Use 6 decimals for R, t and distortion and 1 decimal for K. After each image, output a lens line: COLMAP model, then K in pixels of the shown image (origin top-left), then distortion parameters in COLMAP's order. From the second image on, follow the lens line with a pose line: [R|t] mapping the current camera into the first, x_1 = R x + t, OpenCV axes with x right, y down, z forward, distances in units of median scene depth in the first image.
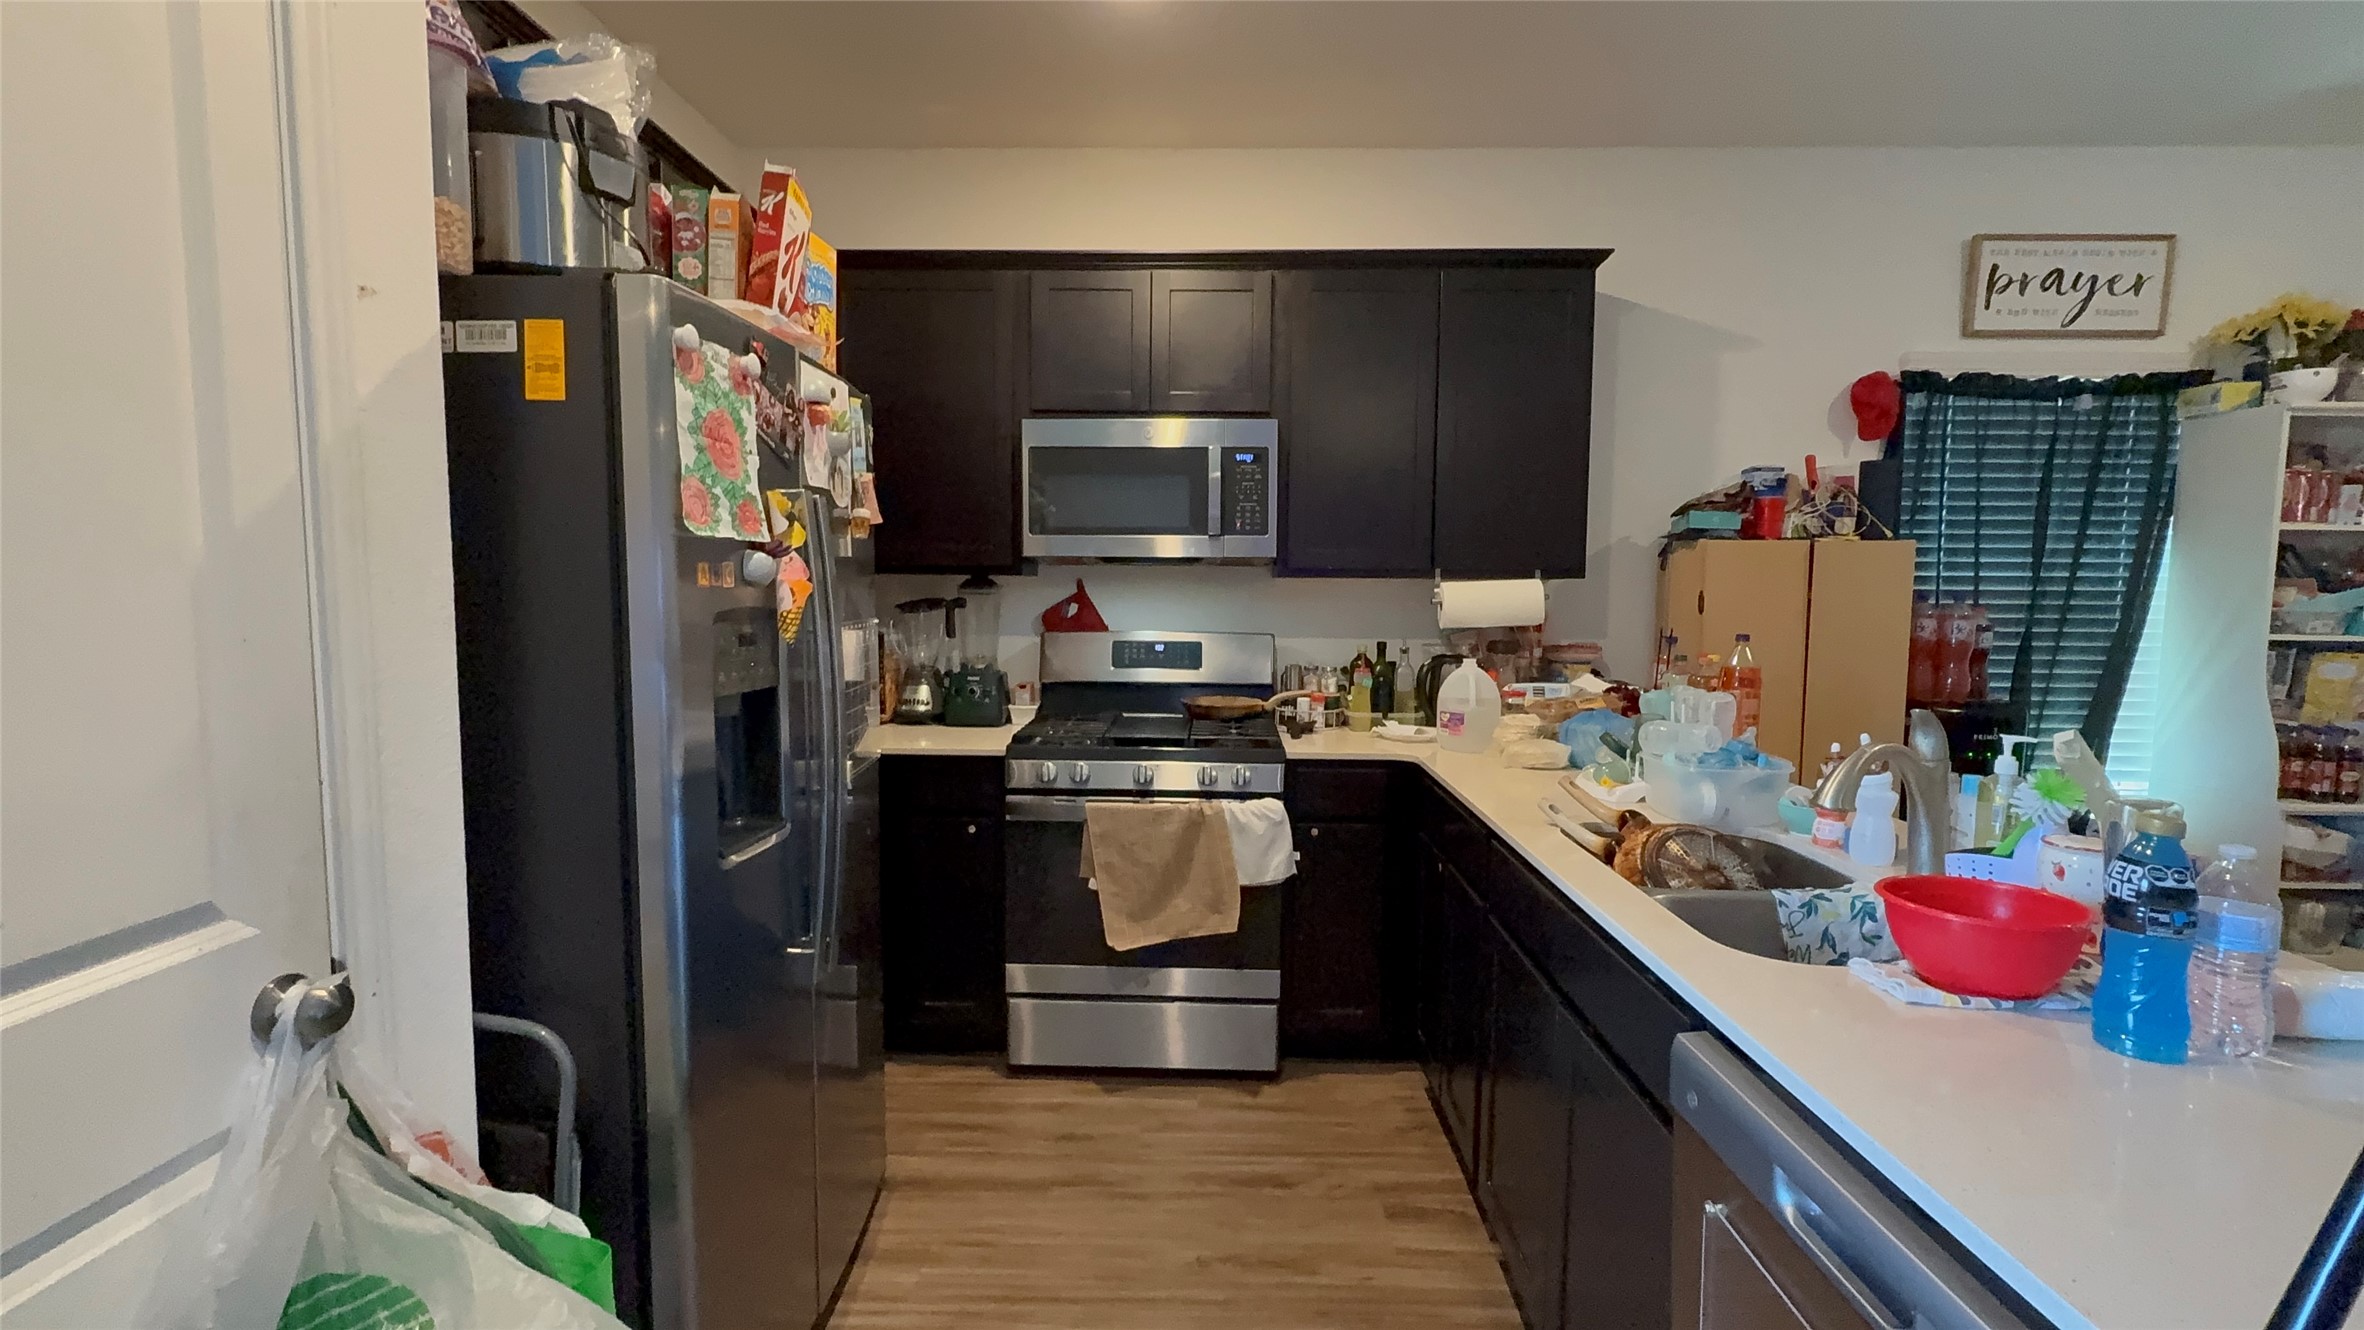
lens RADIAL K [[1033.8, 0, 1182.9], [0, 1033.8, 665.3], [0, 0, 1]] dist [0.001439, -0.000290]
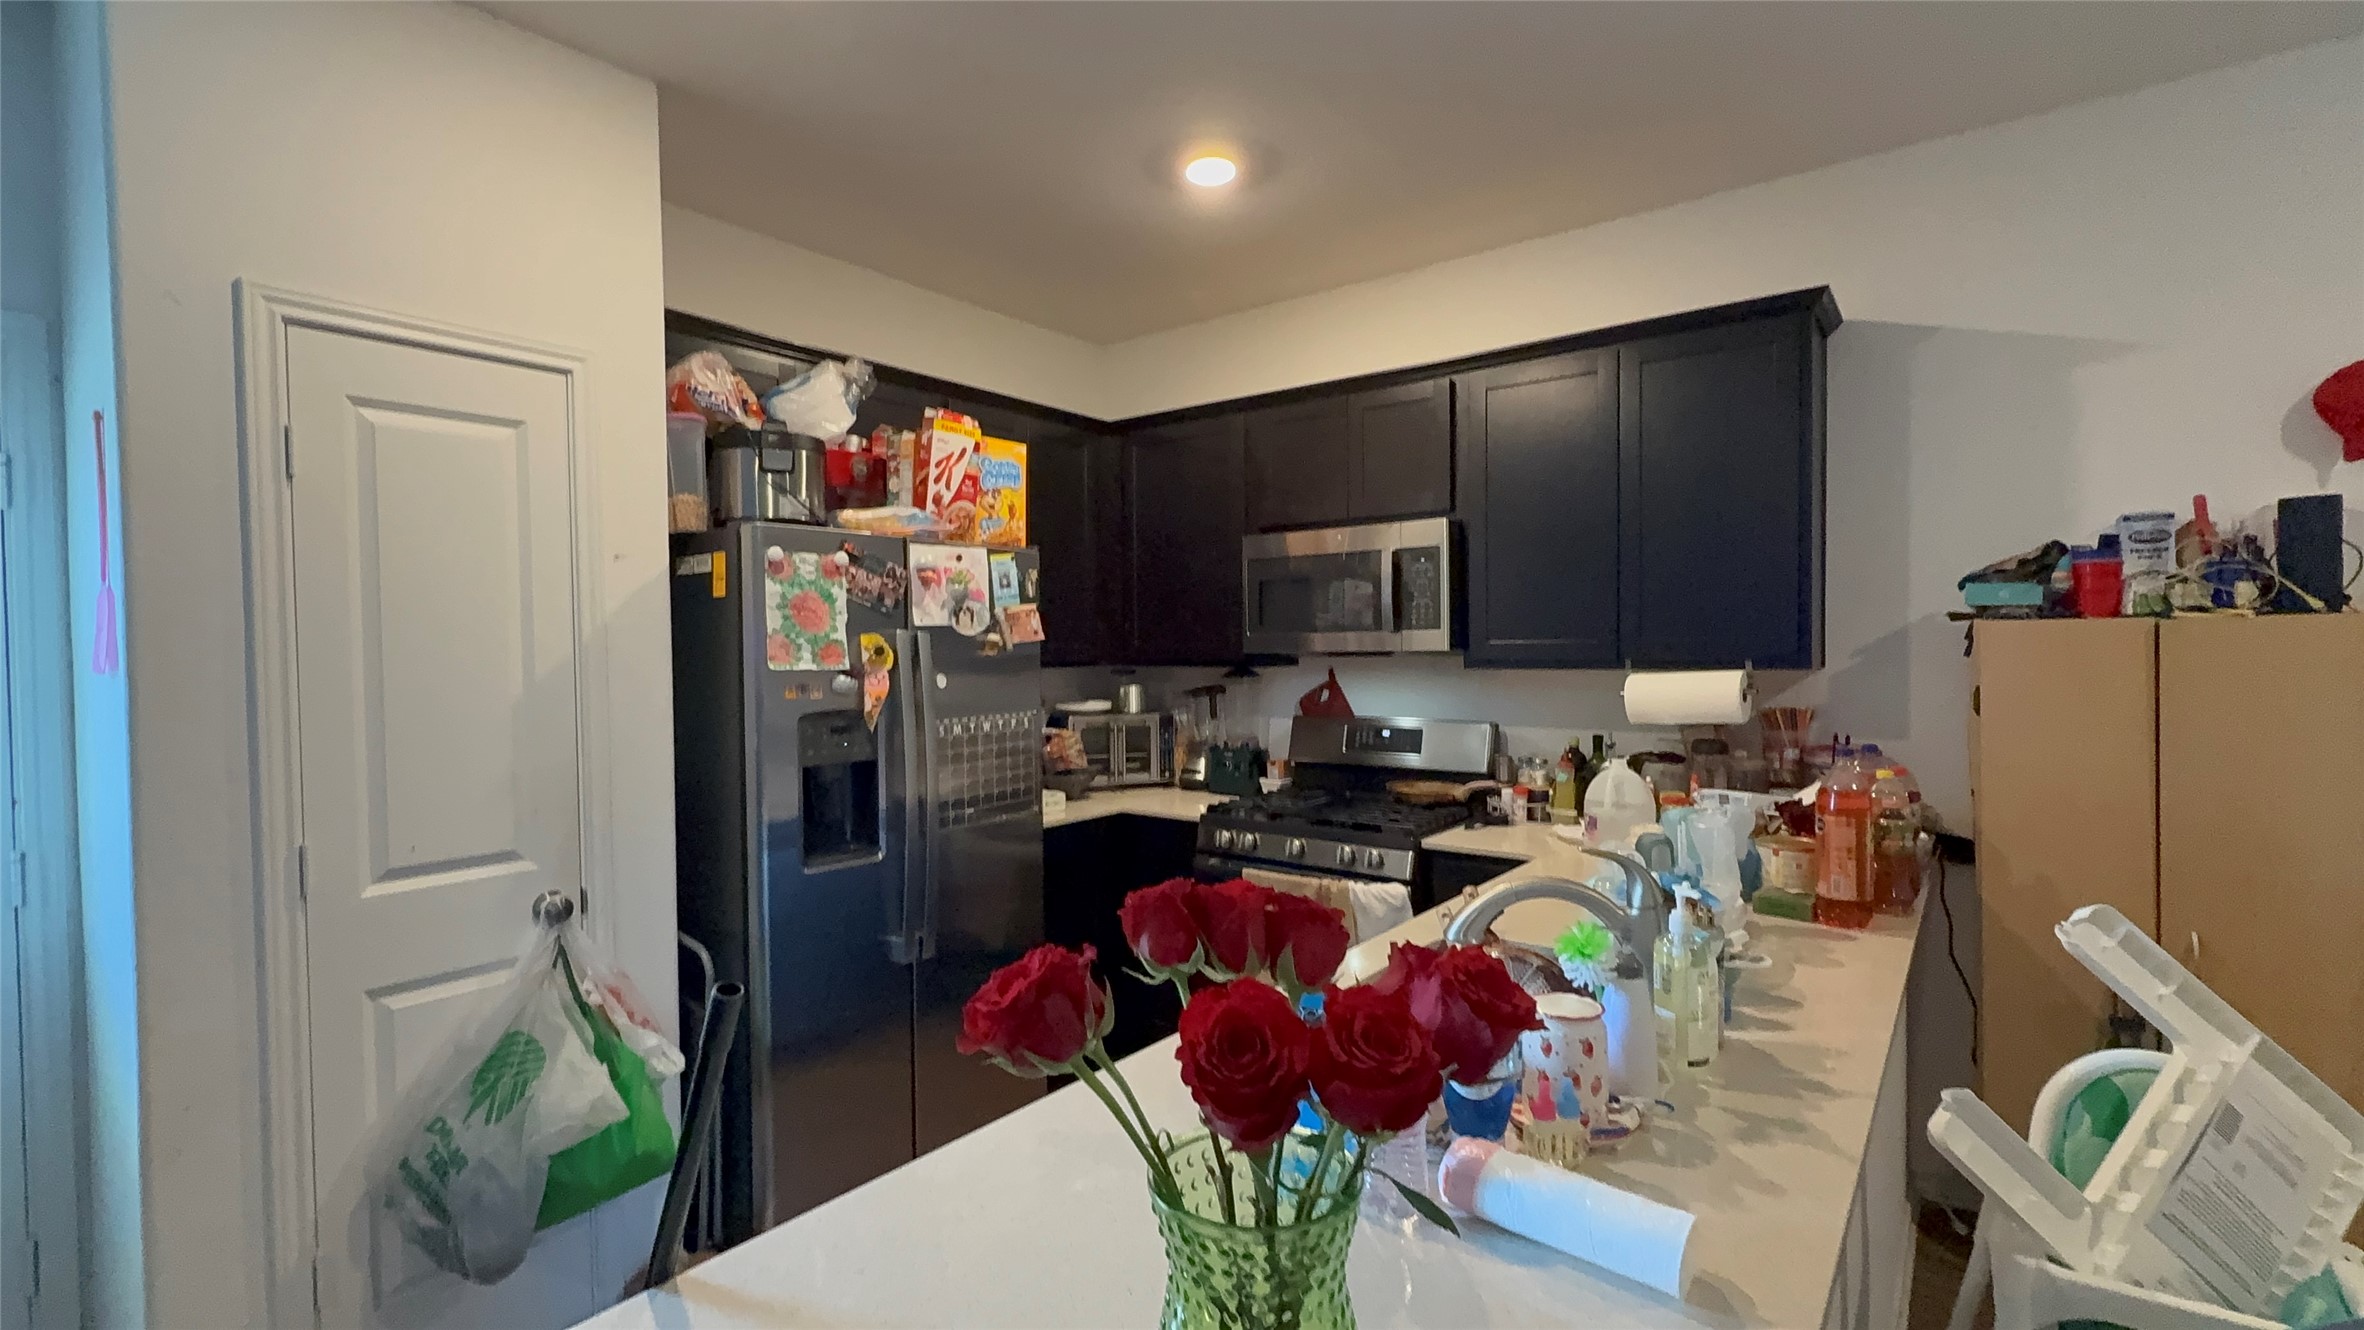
lens RADIAL K [[1033.8, 0, 1181.4], [0, 1033.8, 664.5], [0, 0, 1]] dist [0.001439, -0.000290]
pose [[0.805454, -0.005625, -0.592632, 0.467543], [-0.029170, 0.998367, -0.049121, -0.031016], [0.591941, 0.056851, 0.803974, 0.015080]]
